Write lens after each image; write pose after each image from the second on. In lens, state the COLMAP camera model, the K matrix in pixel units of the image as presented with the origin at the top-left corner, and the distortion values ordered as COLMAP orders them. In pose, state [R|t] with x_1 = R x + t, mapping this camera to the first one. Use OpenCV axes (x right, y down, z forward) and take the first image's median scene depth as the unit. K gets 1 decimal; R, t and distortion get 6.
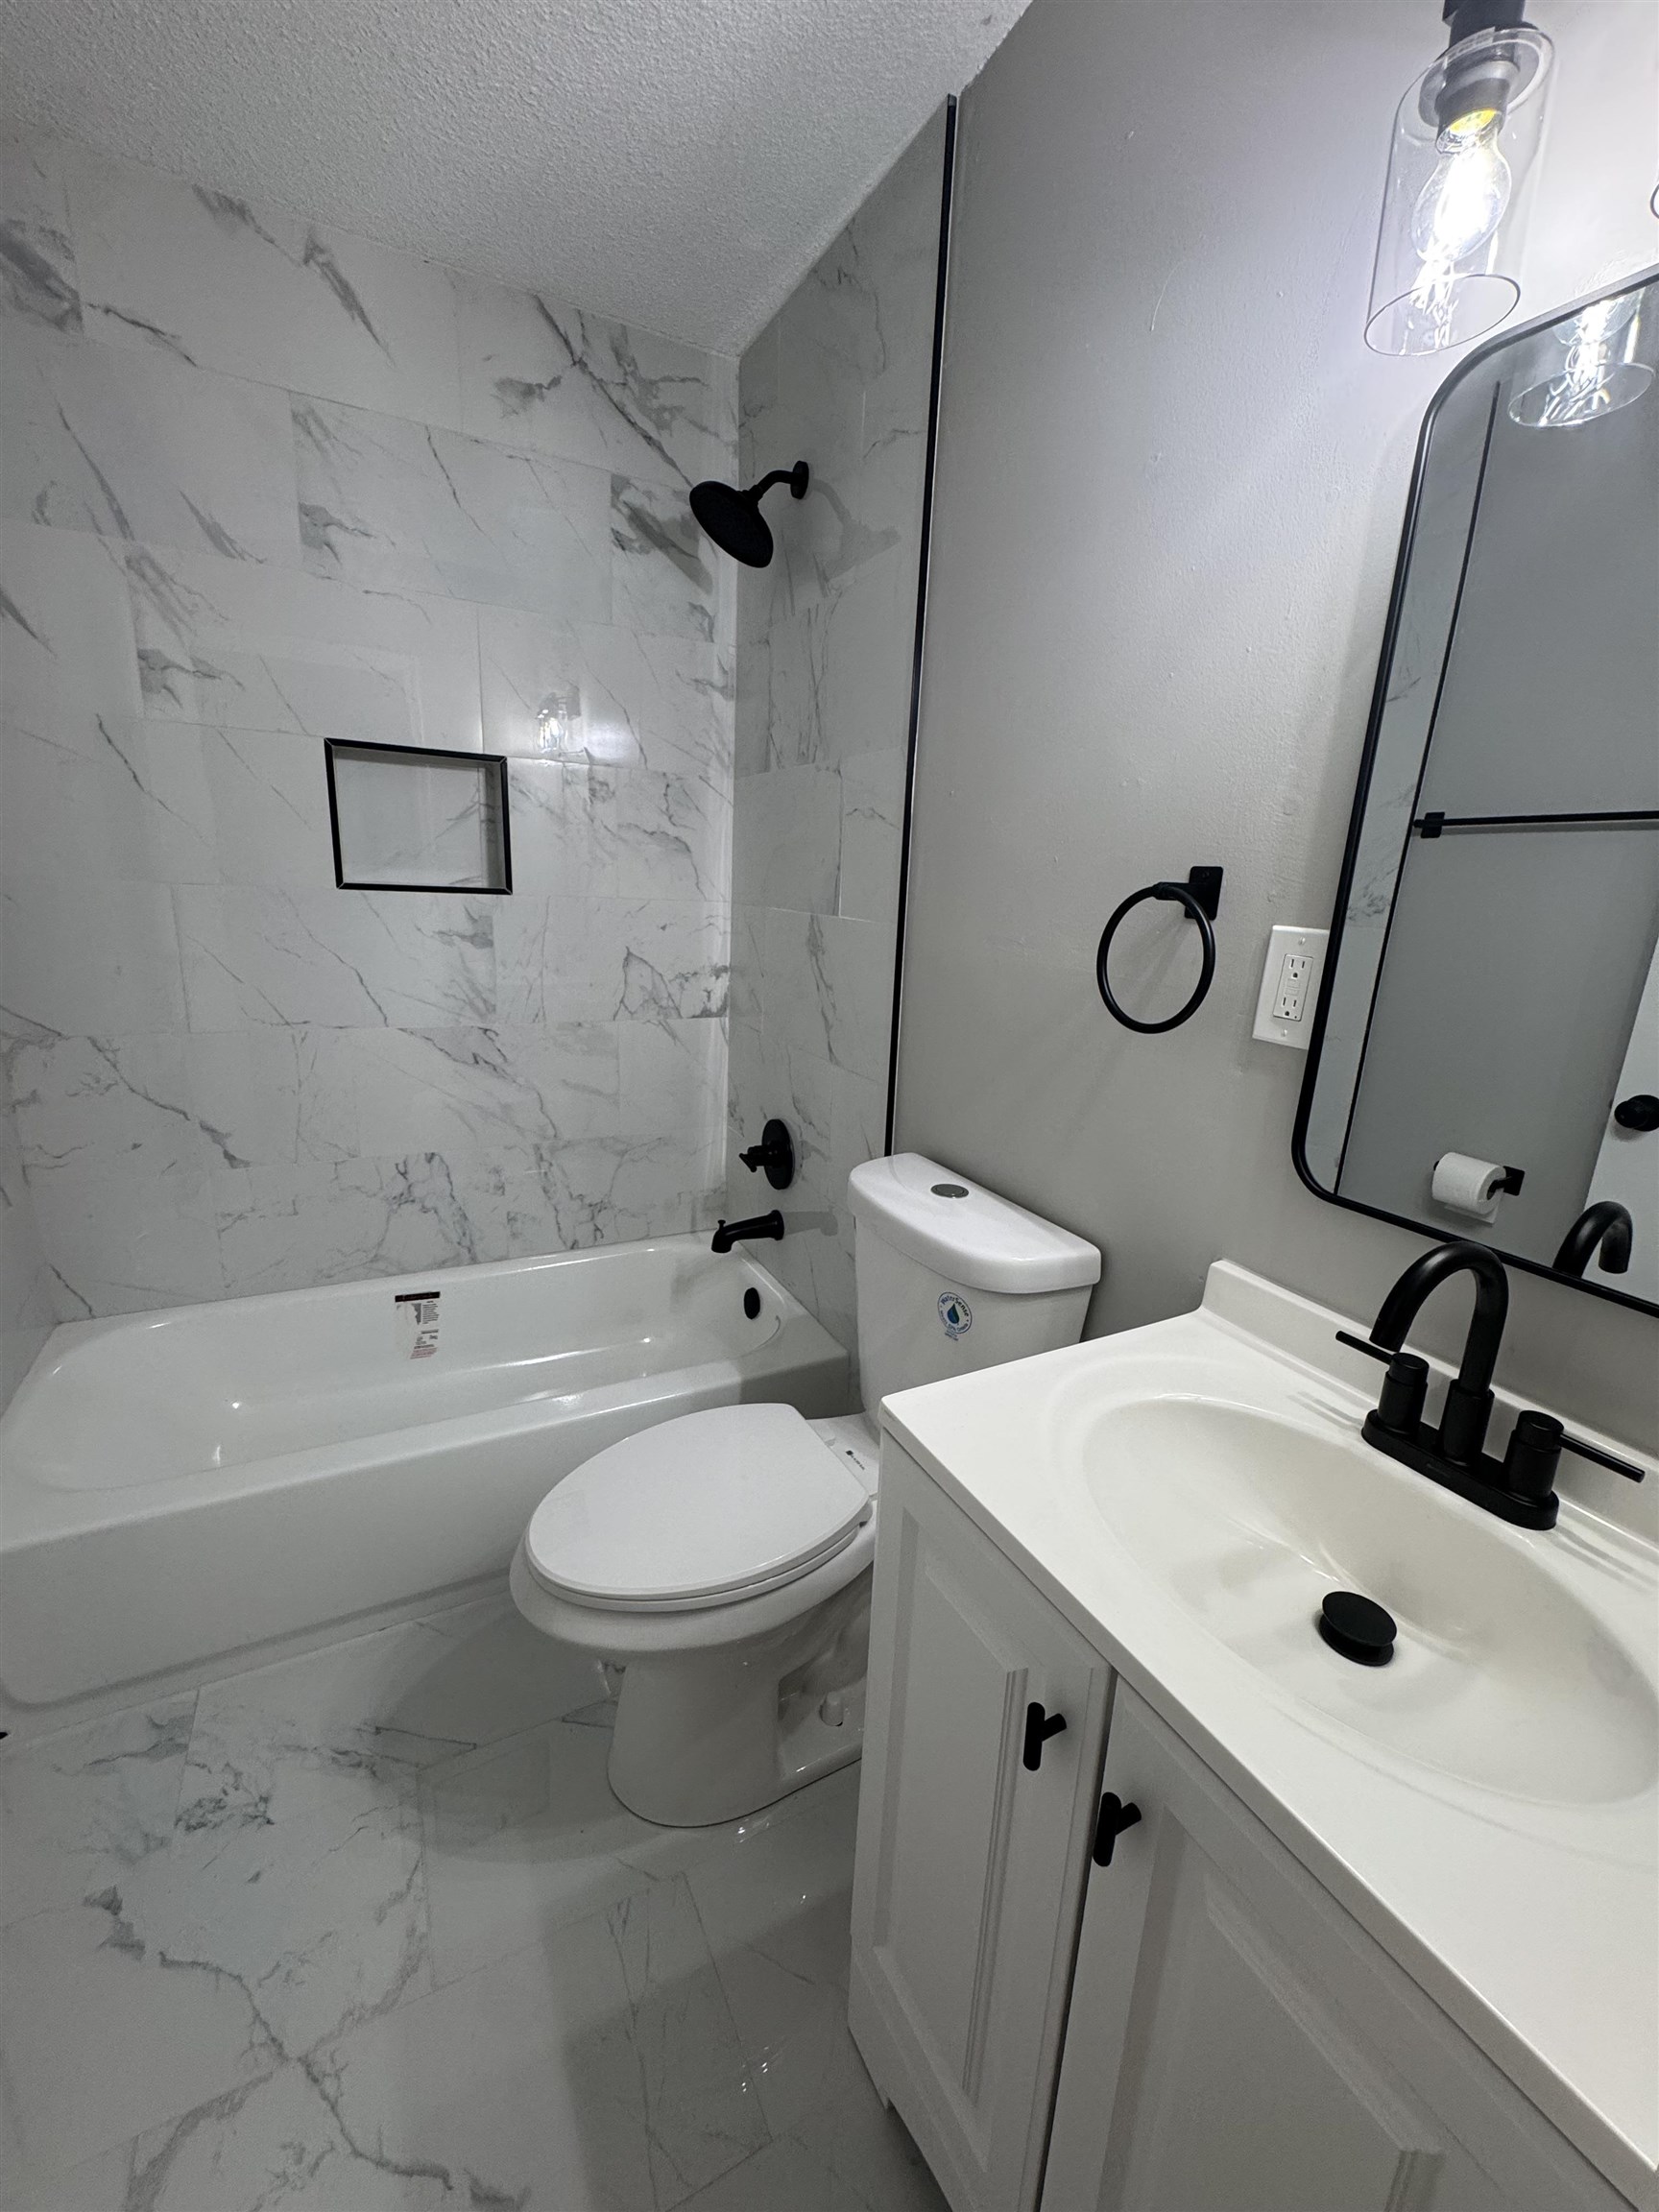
lens RADIAL K [[887.6, 0, 831.6], [0, 887.6, 1109.2], [0, 0, 1]] dist [-0.002623, 0.000475]
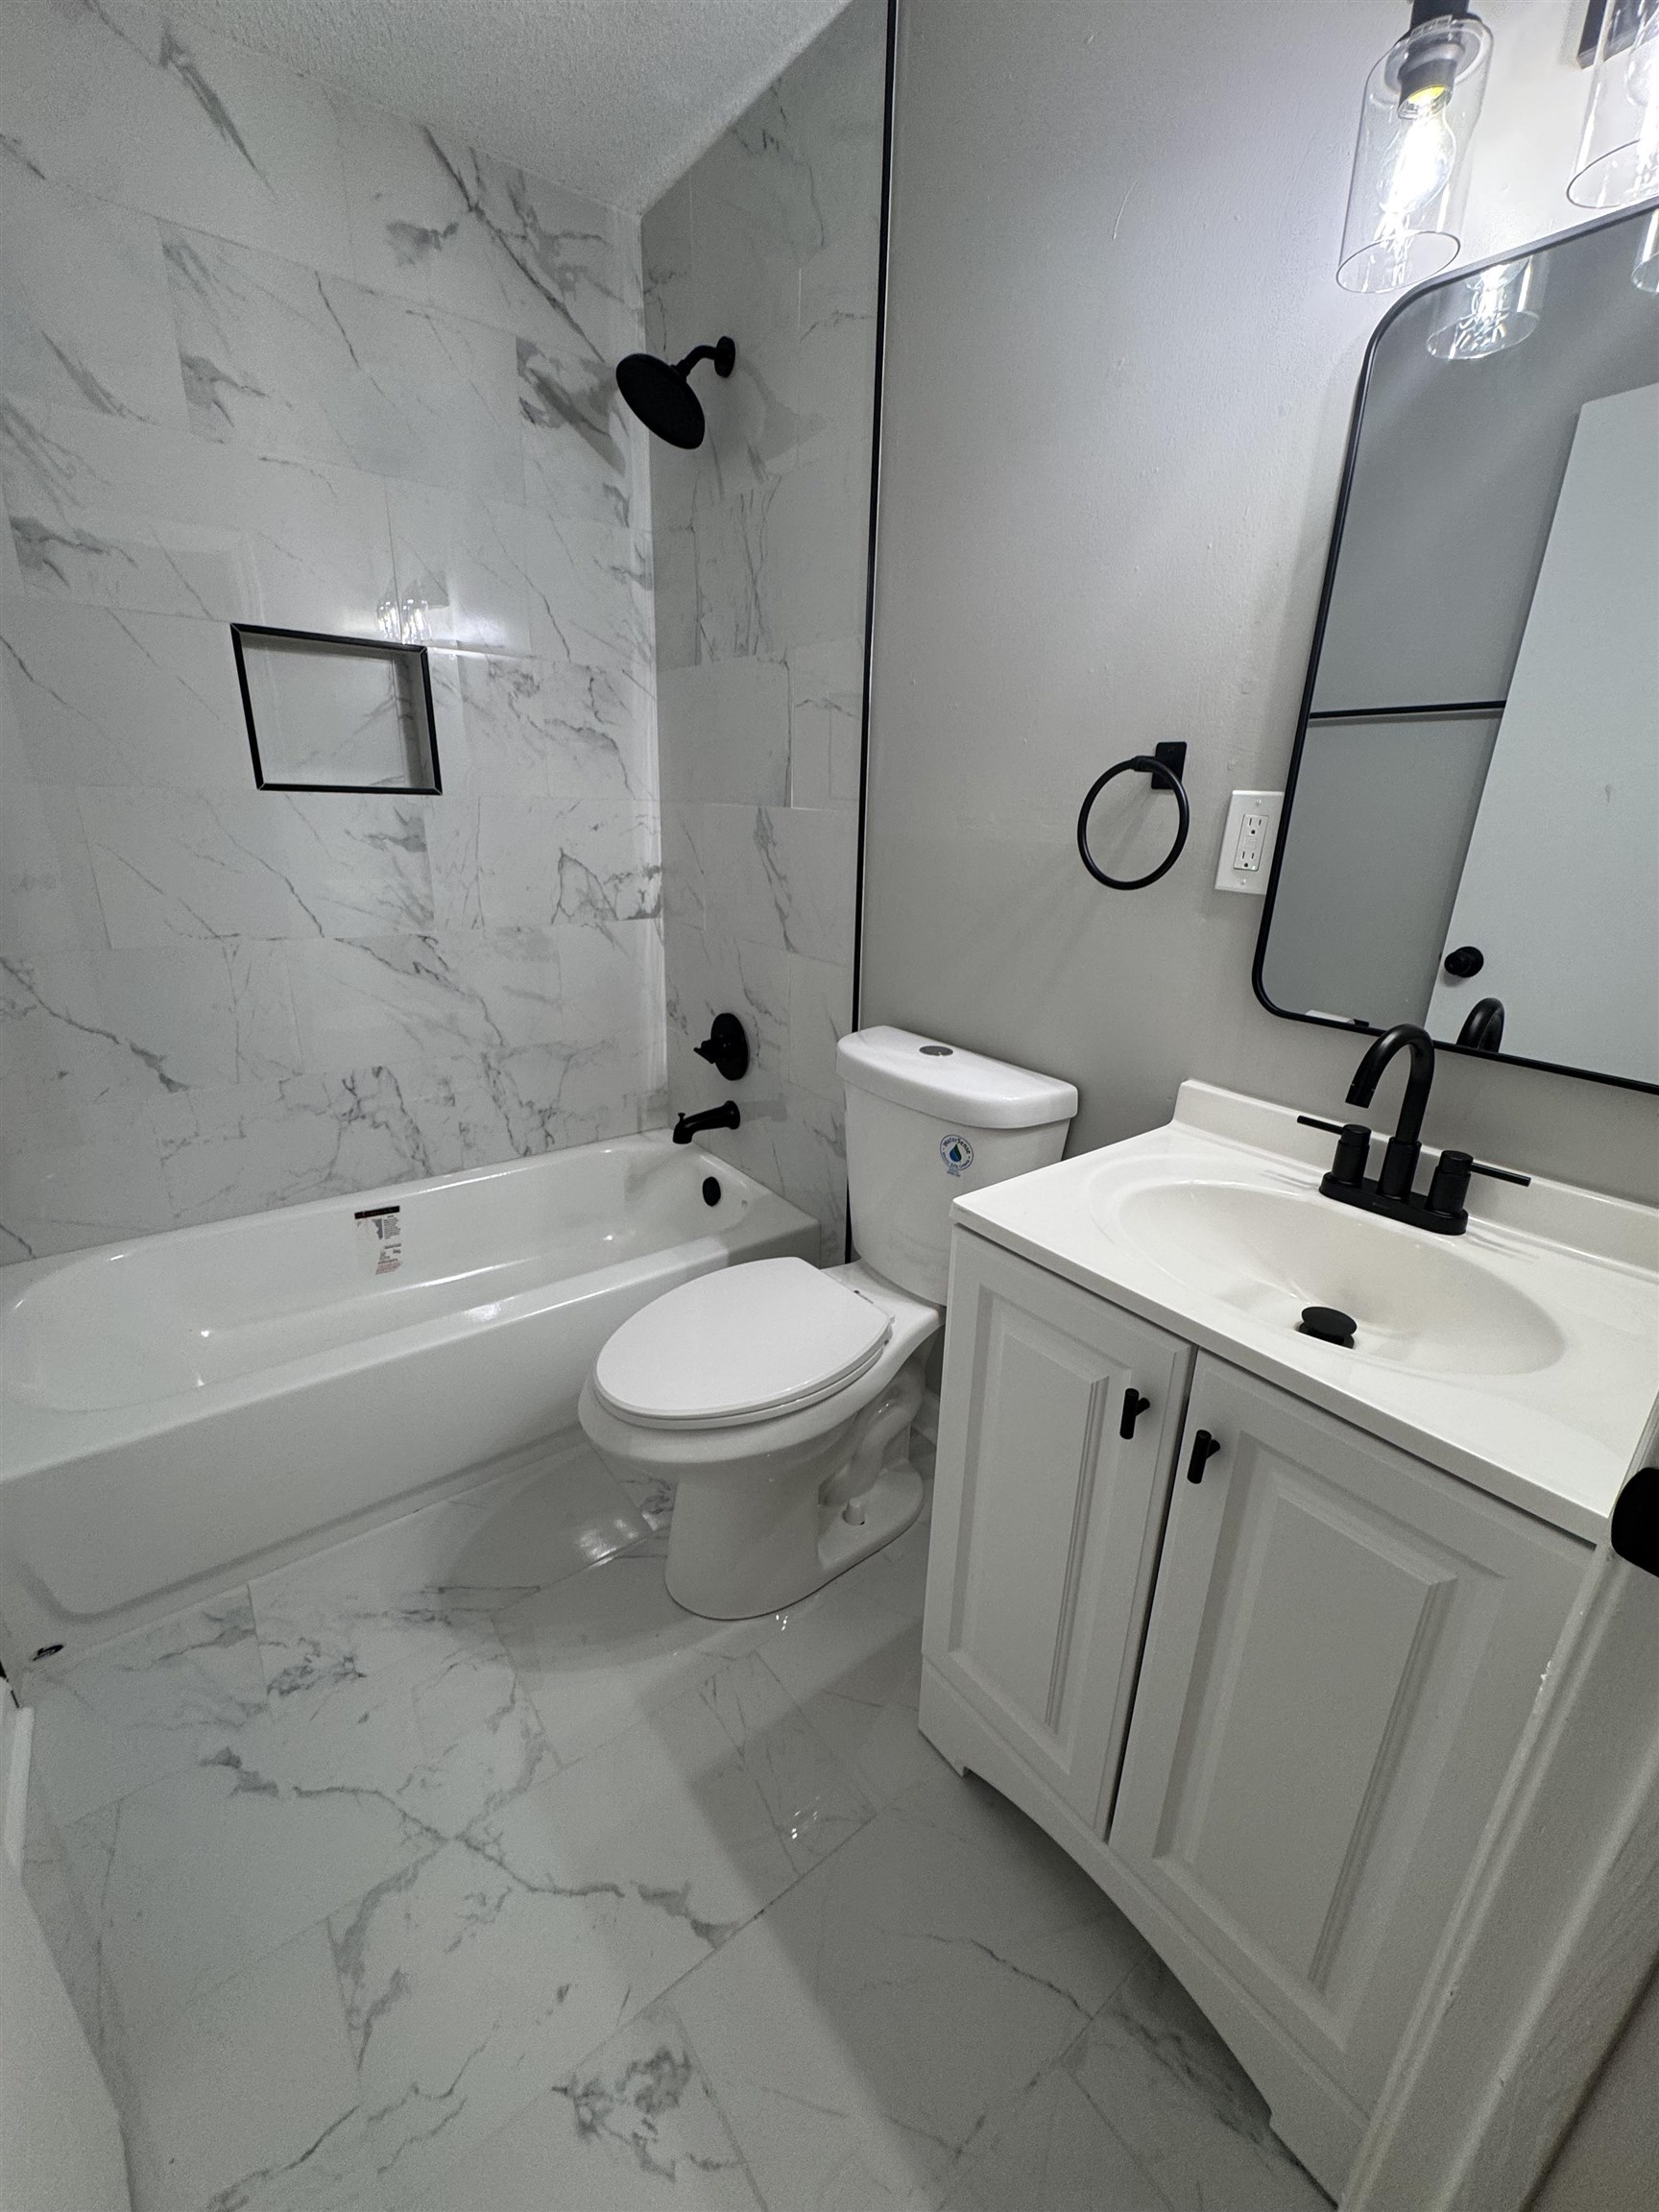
lens RADIAL K [[887.6, 0, 831.6], [0, 887.6, 1109.2], [0, 0, 1]] dist [-0.002623, 0.000475]
pose [[0.984911, -0.073372, 0.156736, -0.132515], [0.059108, 0.993834, 0.093809, 0.039268], [-0.162653, -0.083130, 0.983175, -0.062473]]
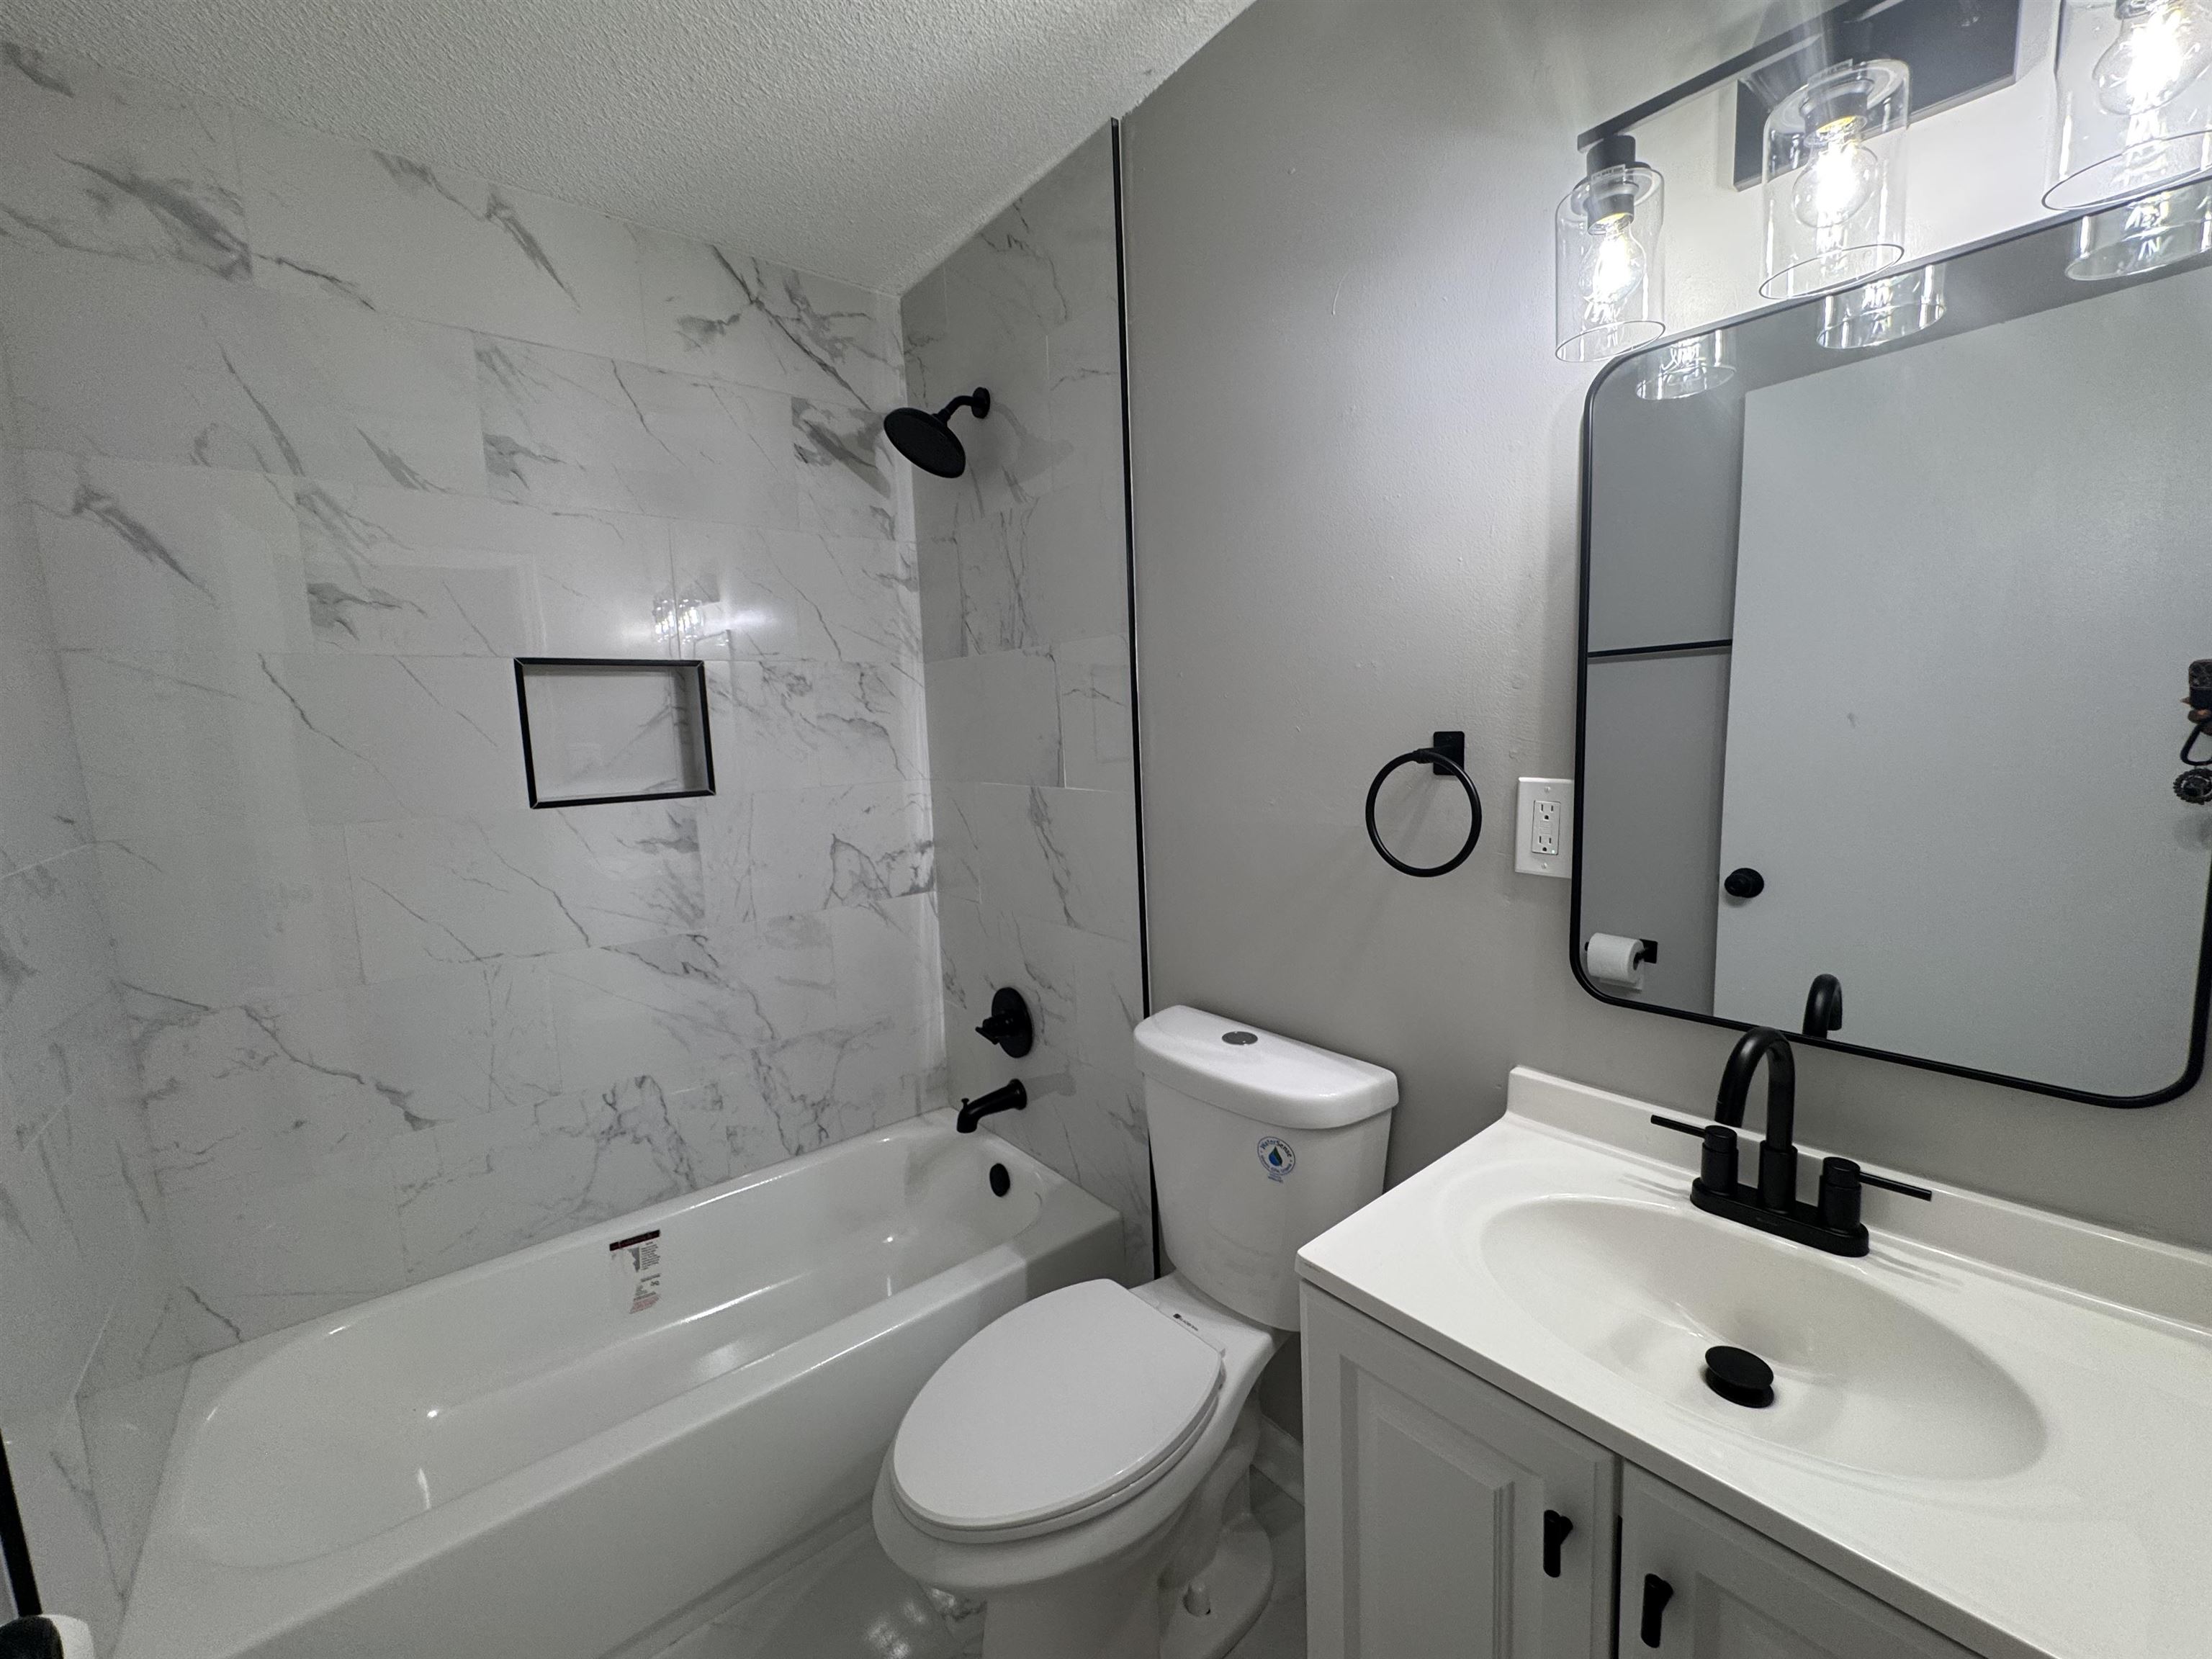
lens RADIAL K [[890.3, 0, 1109.0], [0, 890.3, 833.0], [0, 0, 1]] dist [-0.001681, 0.000089]
pose [[0.975095, -0.107729, 0.193868, -0.149422], [0.131286, 0.984878, -0.113046, -0.037280], [-0.178758, 0.135683, 0.974493, -0.032308]]
